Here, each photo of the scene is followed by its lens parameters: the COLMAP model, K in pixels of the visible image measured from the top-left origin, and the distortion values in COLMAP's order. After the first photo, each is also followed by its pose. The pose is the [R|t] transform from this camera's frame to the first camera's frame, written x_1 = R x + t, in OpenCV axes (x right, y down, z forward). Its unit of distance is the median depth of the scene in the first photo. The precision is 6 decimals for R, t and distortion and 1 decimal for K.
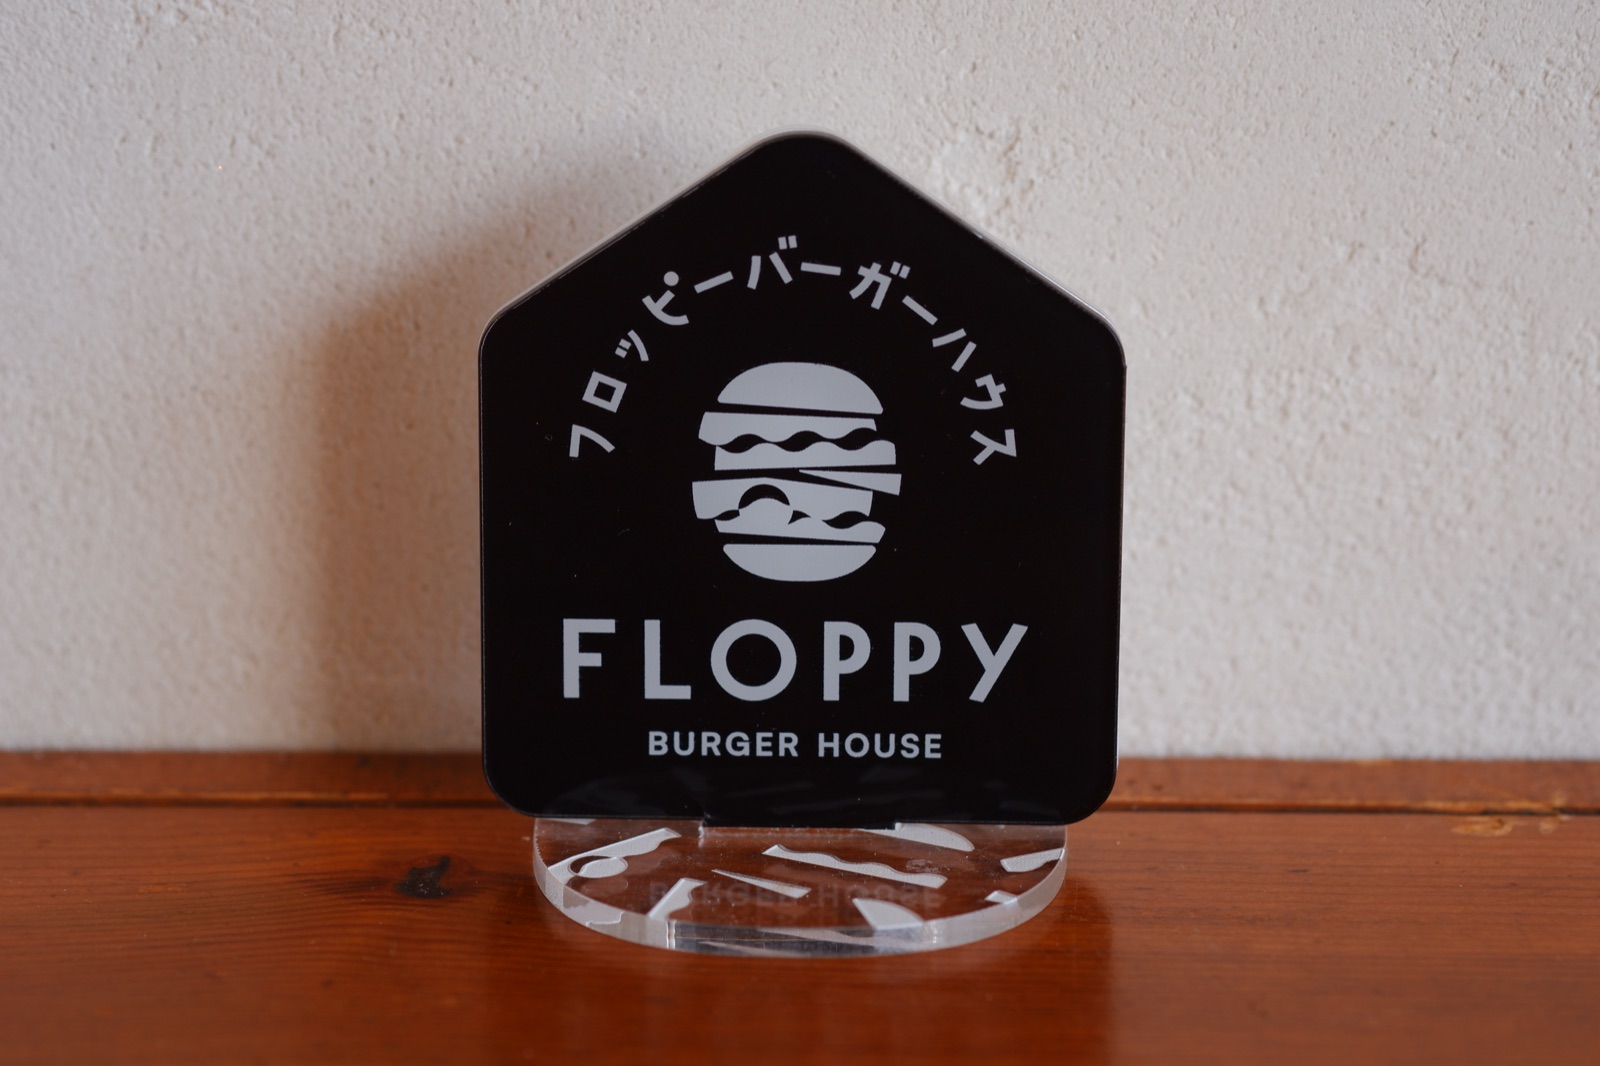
lens RADIAL K [[4792.8, 0, 838.2], [0, 4792.8, 484.6], [0, 0, 1]] dist [0.160715, 0.000000]
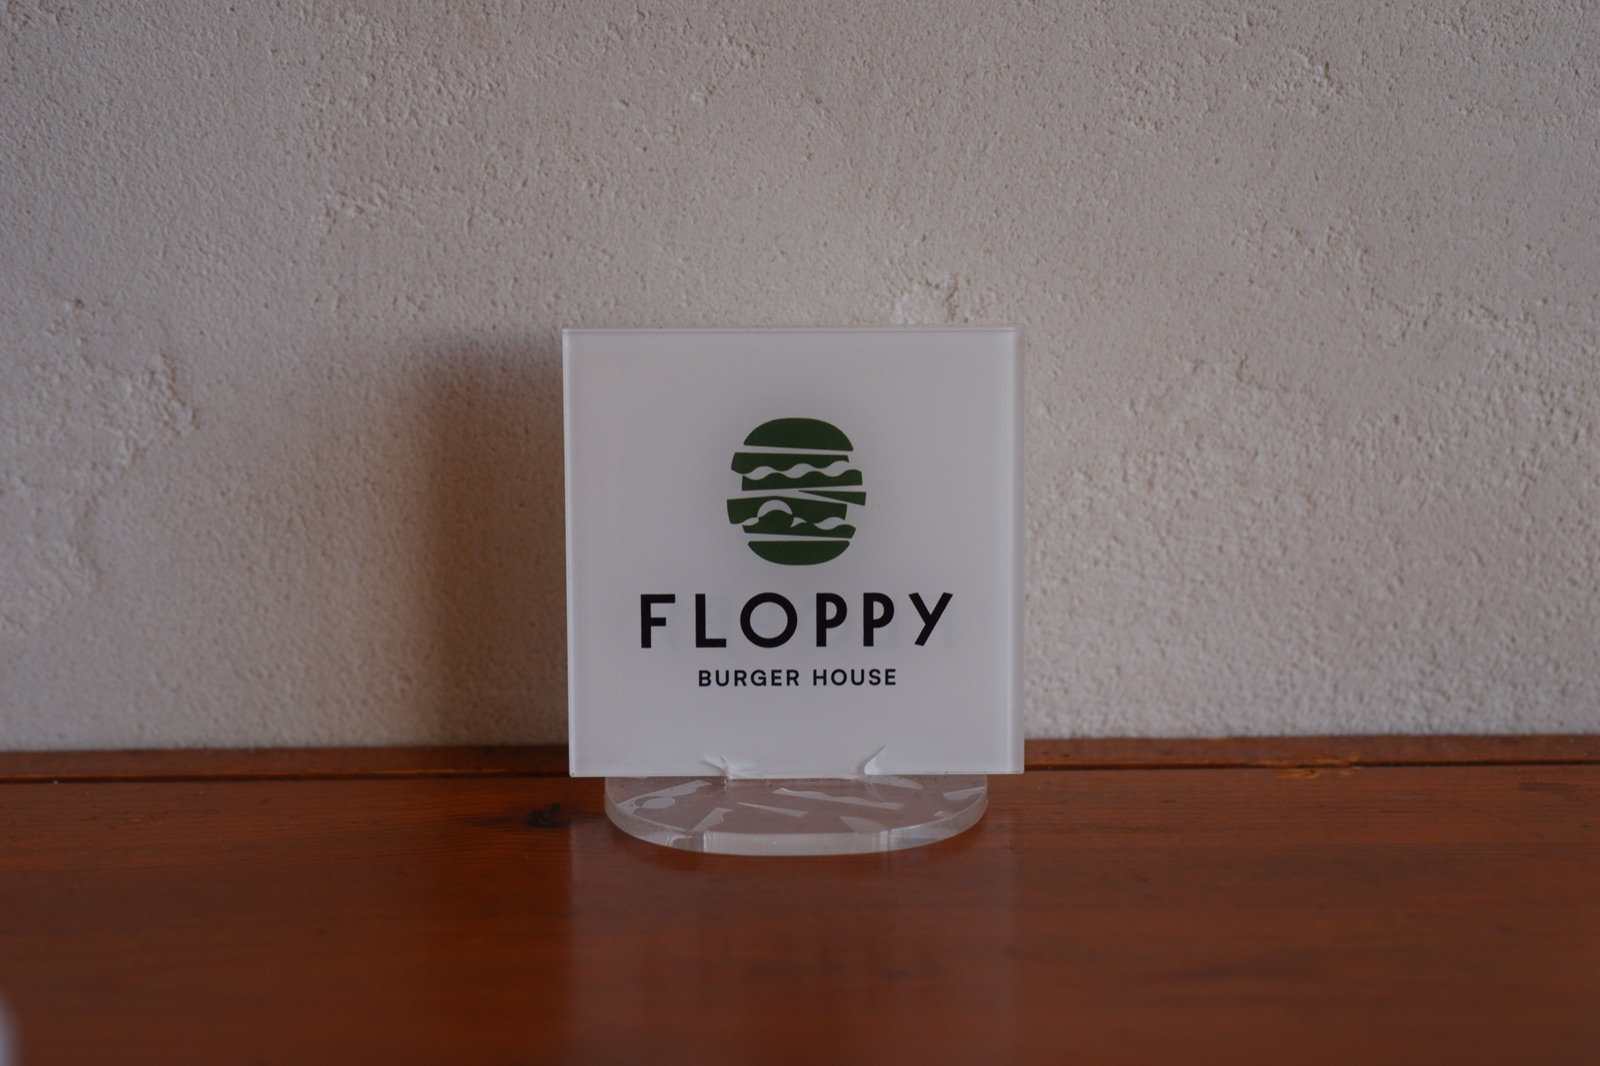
lens RADIAL K [[4792.8, 0, 847.1], [0, 4792.8, 526.8], [0, 0, 1]] dist [0.160715, 0.000000]
pose [[0.999553, -0.016243, 0.025099, -0.030644], [0.018053, 0.997119, -0.073671, 0.099930], [-0.023830, 0.074091, 0.996967, -0.391097]]
